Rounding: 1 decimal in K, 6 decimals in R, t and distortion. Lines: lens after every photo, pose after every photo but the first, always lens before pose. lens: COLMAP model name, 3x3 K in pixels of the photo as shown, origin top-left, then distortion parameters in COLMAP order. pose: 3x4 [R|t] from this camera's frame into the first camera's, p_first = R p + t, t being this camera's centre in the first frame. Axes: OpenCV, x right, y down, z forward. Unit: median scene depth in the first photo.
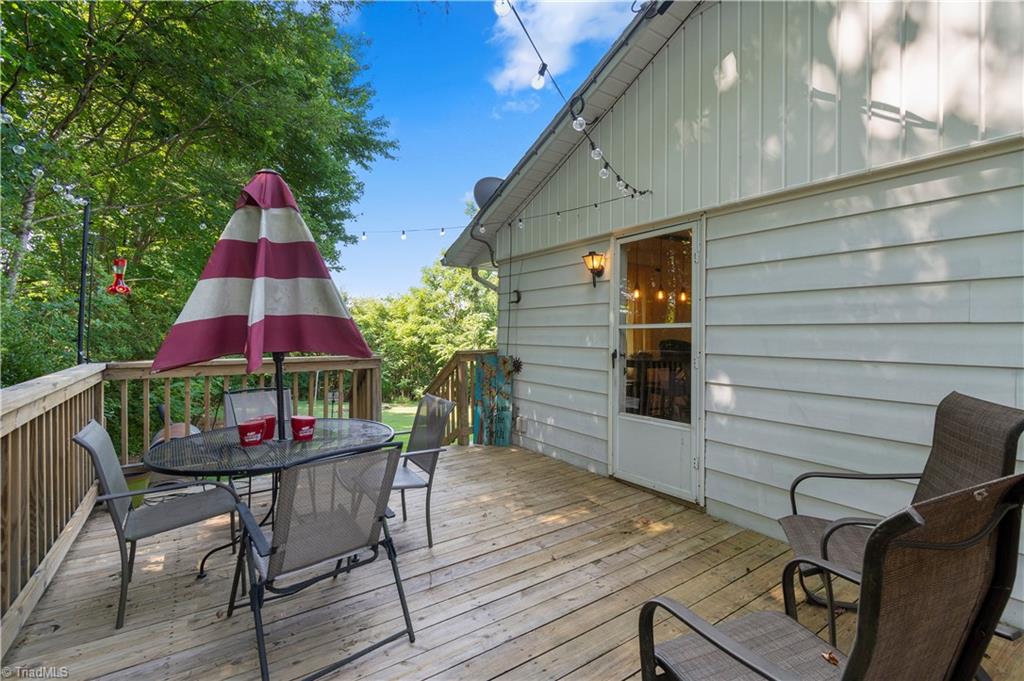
lens RADIAL K [[463.9, 0, 516.7], [0, 463.9, 332.3], [0, 0, 1]] dist [0.001973, 0.000013]
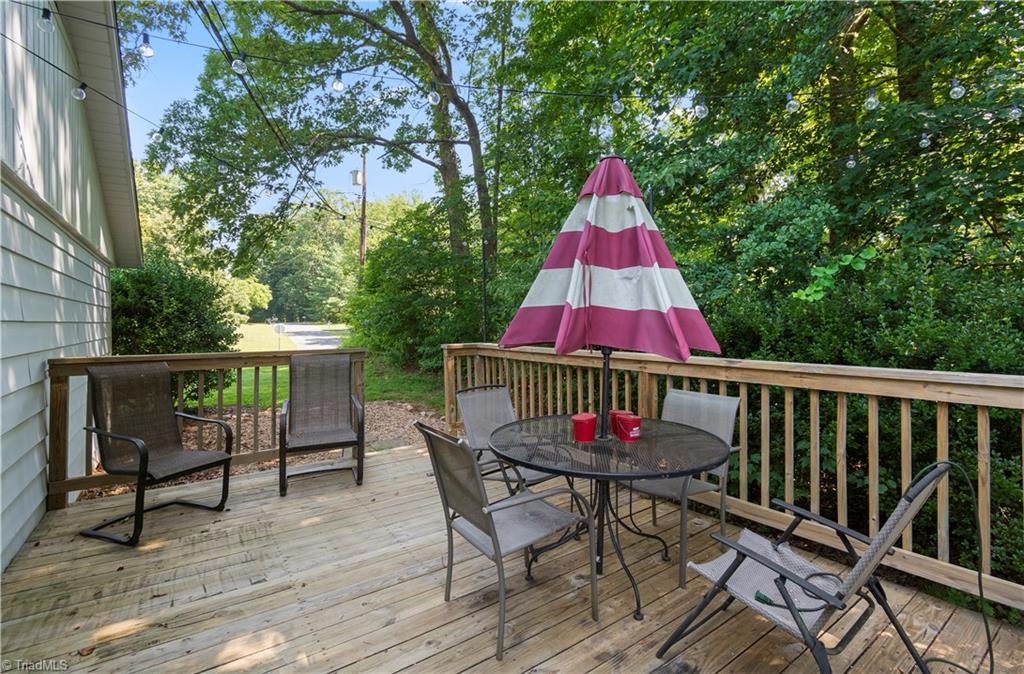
lens RADIAL K [[463.9, 0, 511.6], [0, 463.9, 331.8], [0, 0, 1]] dist [0.001973, 0.000013]
pose [[-0.999264, 0.008991, -0.037291, -0.280647], [0.008619, 0.999911, 0.010140, 0.003147], [0.037378, 0.009811, -0.999253, 1.868530]]
